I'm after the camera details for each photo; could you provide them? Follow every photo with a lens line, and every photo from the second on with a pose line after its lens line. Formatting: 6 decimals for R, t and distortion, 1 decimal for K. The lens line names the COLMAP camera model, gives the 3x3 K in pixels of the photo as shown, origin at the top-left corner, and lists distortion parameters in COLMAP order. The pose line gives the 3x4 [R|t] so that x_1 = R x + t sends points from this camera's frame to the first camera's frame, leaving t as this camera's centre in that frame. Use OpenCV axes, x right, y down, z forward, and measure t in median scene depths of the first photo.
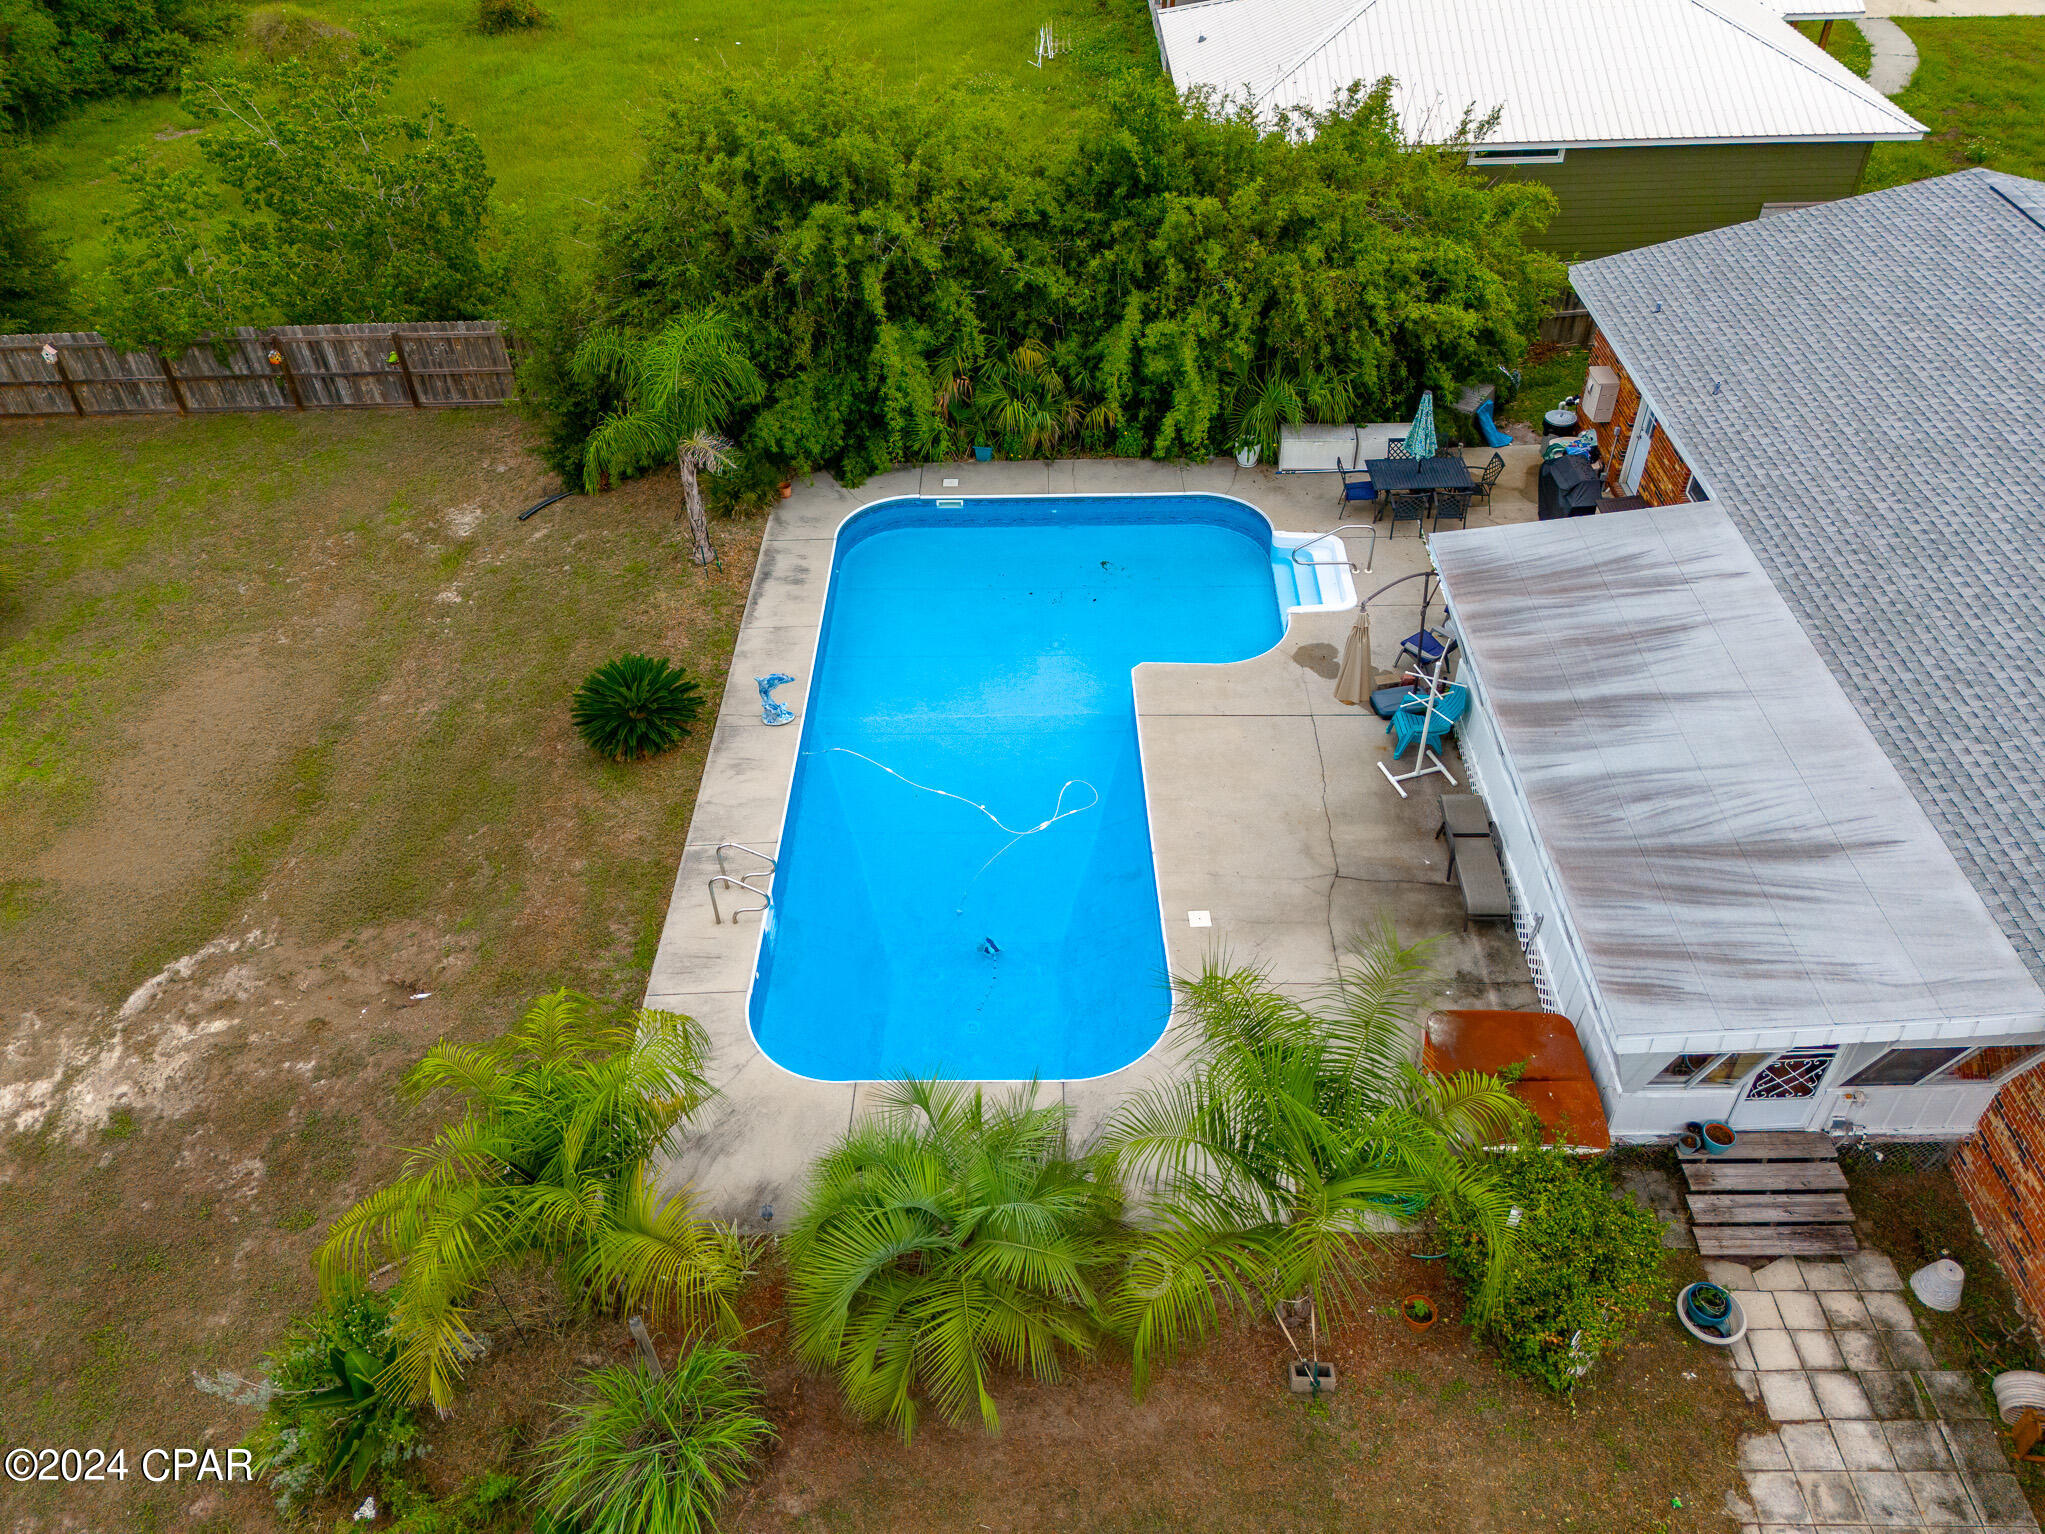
lens RADIAL K [[1495.1, 0, 1022.5], [0, 1495.1, 767.0], [0, 0, 1]] dist [0.084317, -0.085894]
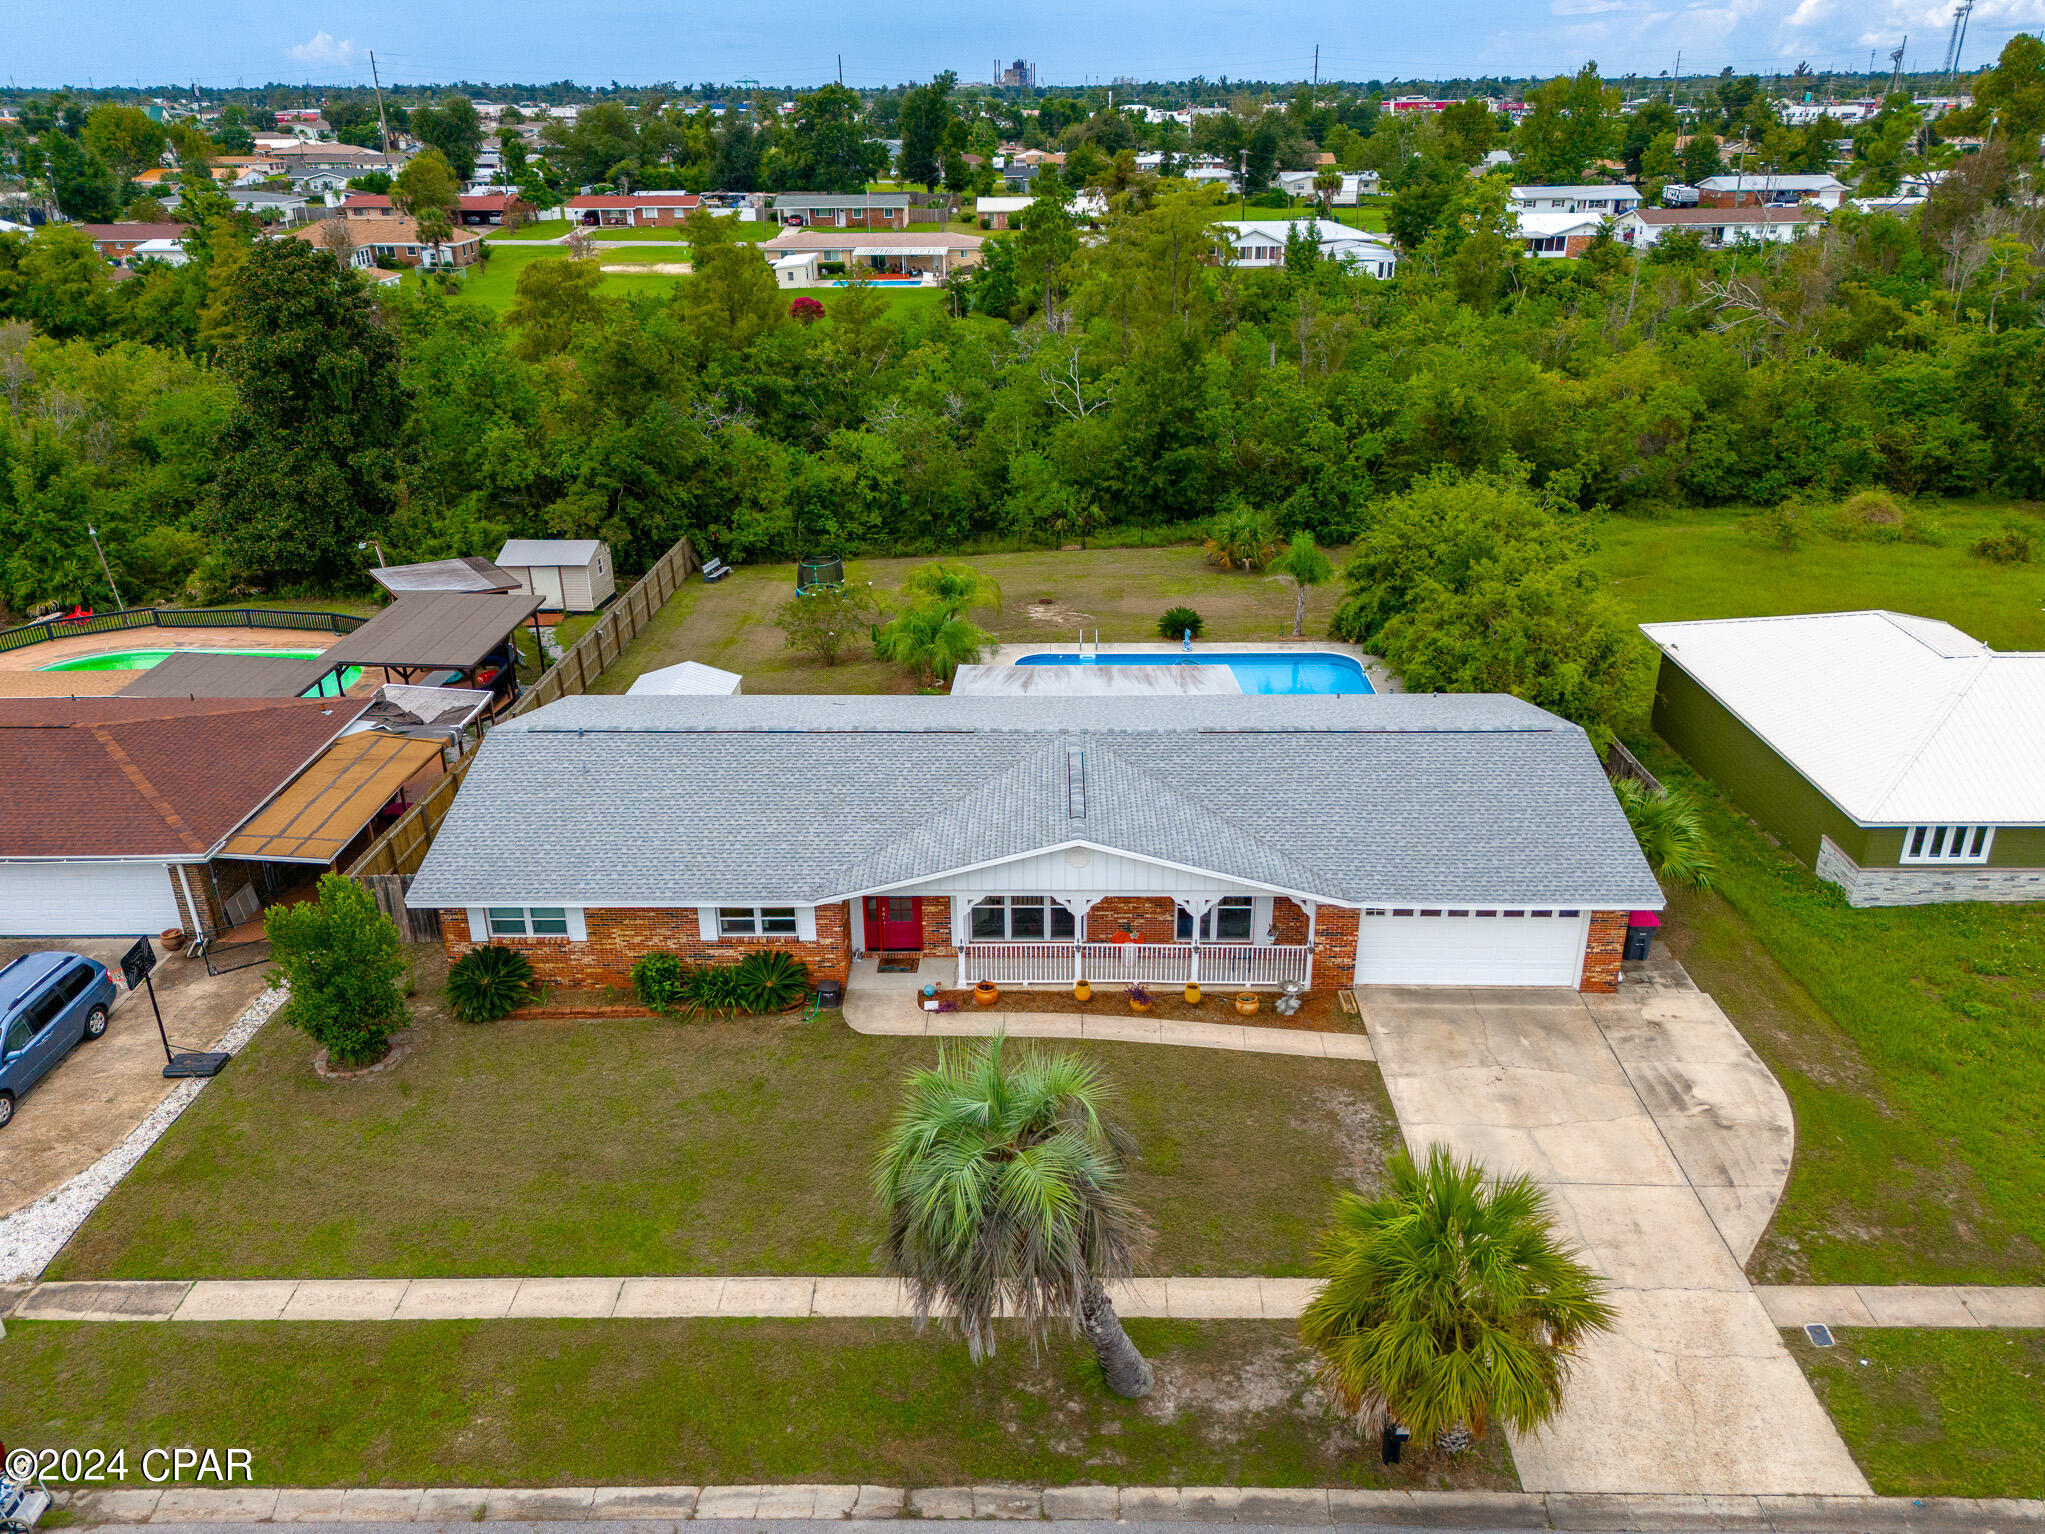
lens RADIAL K [[1506.3, 0, 1030.8], [0, 1506.3, 770.9], [0, 0, 1]] dist [0.078808, -0.073544]
pose [[-0.006612, 0.427105, -0.904178, 2.626276], [-0.651942, 0.683773, 0.327760, -0.647317], [0.758240, 0.591638, 0.273926, 0.230723]]
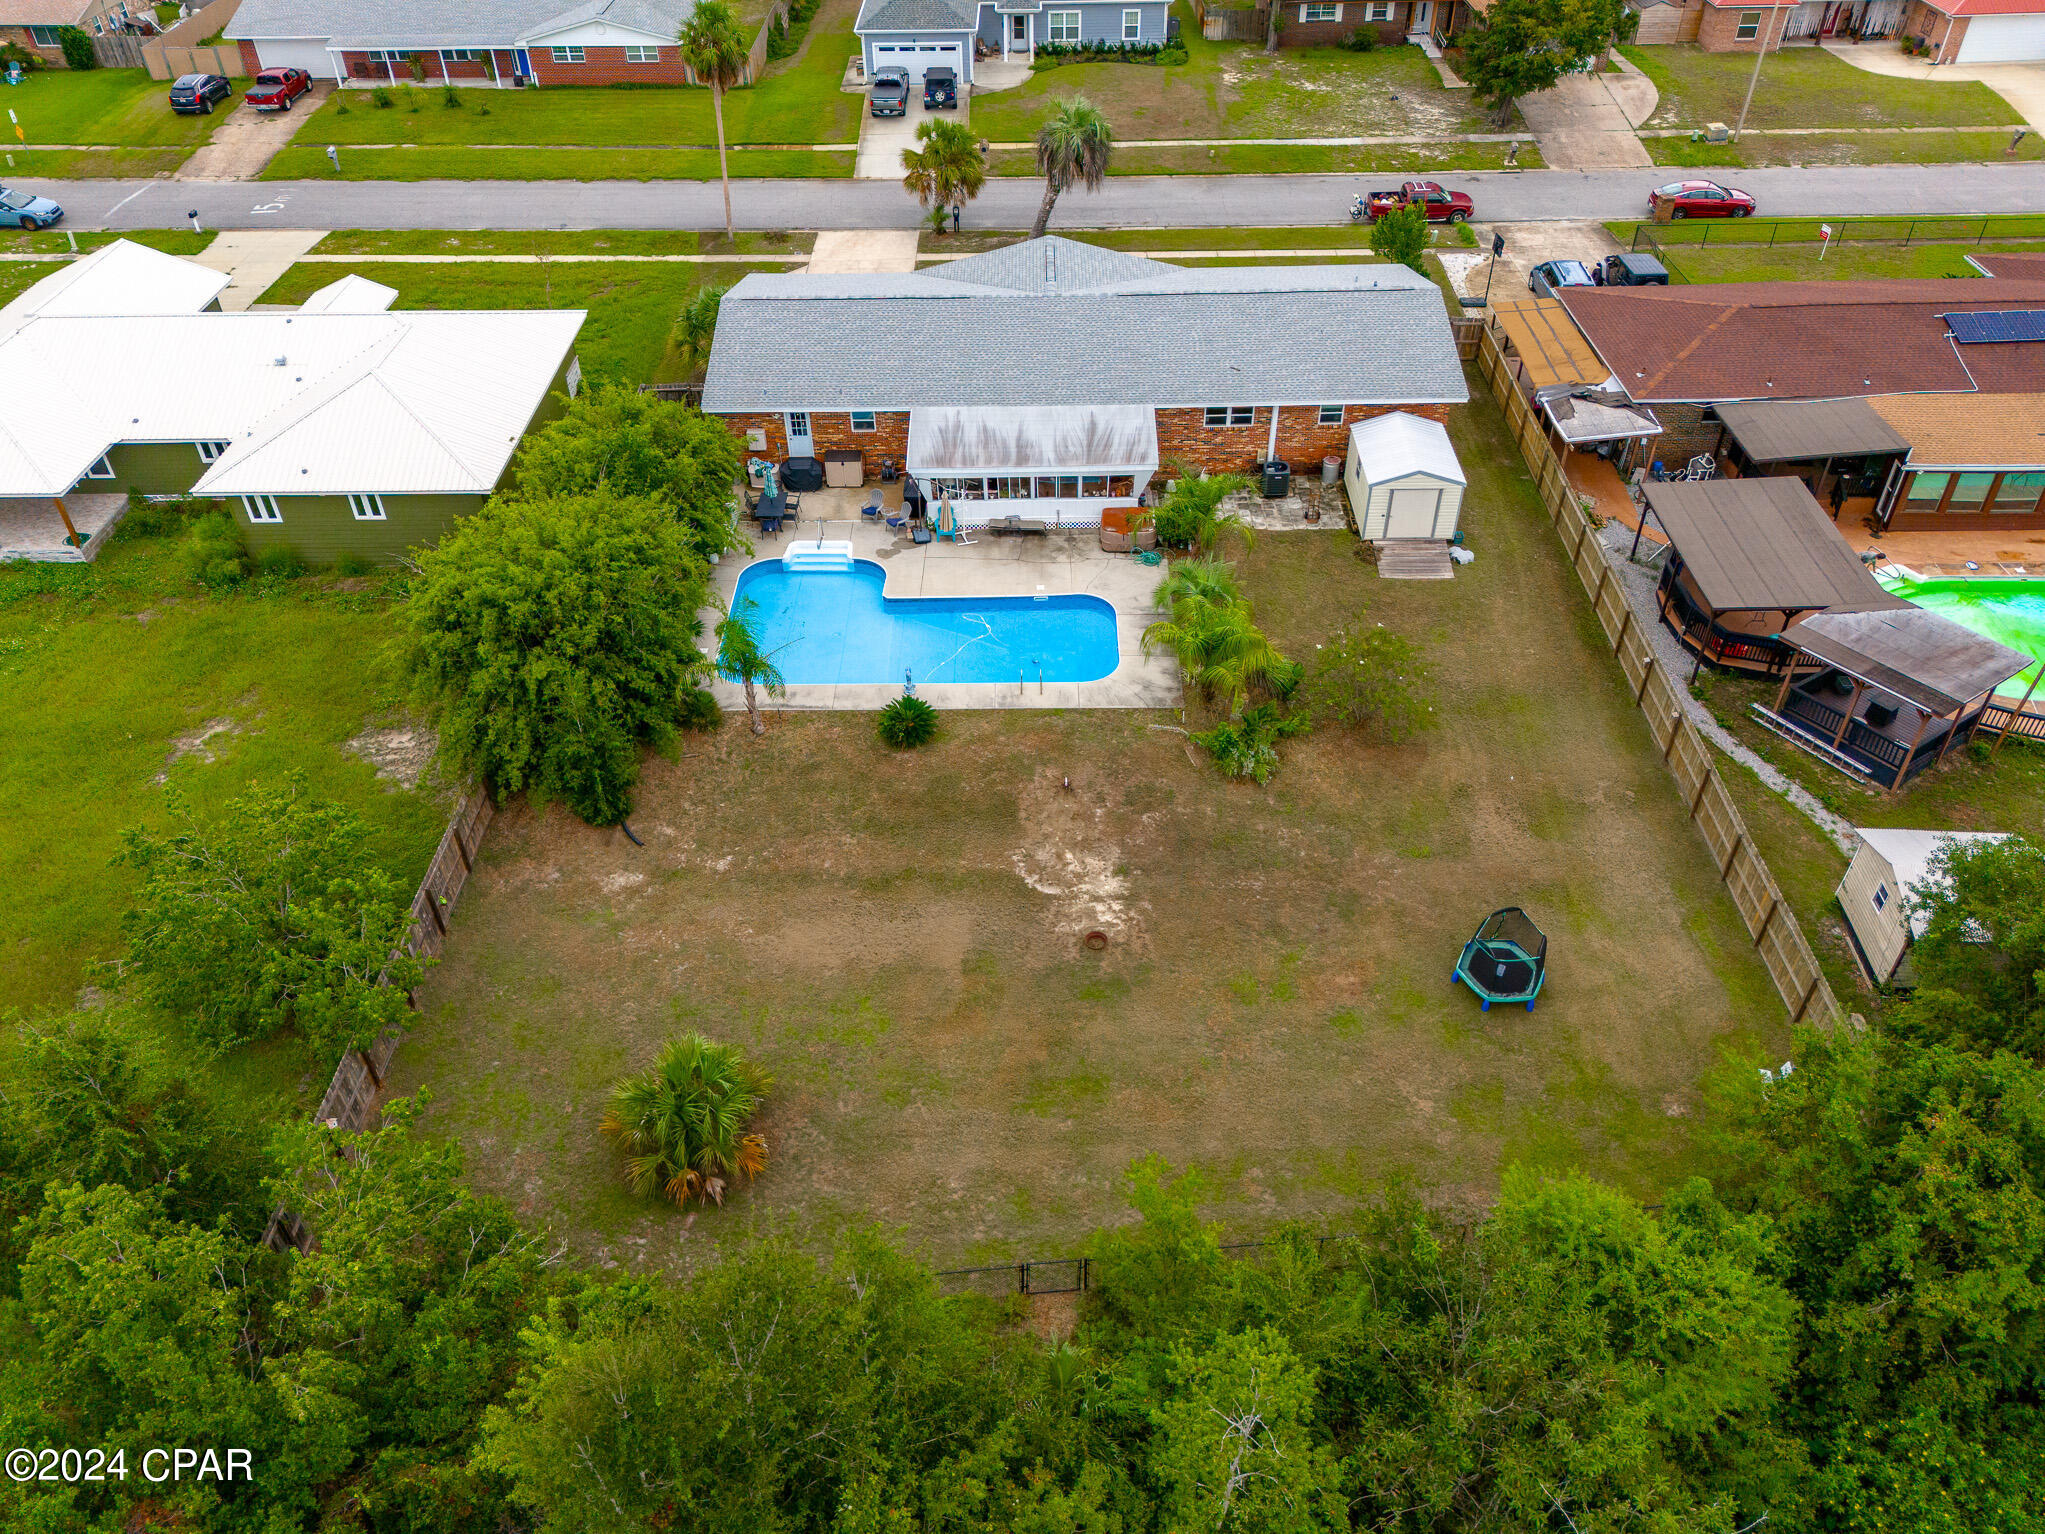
lens RADIAL K [[1495.1, 0, 1022.5], [0, 1495.1, 767.0], [0, 0, 1]] dist [0.084317, -0.085894]
pose [[-0.001434, -0.619267, 0.785179, -2.143539], [0.668259, 0.583524, 0.461443, -0.949949], [-0.743927, 0.525364, 0.412994, 0.081350]]
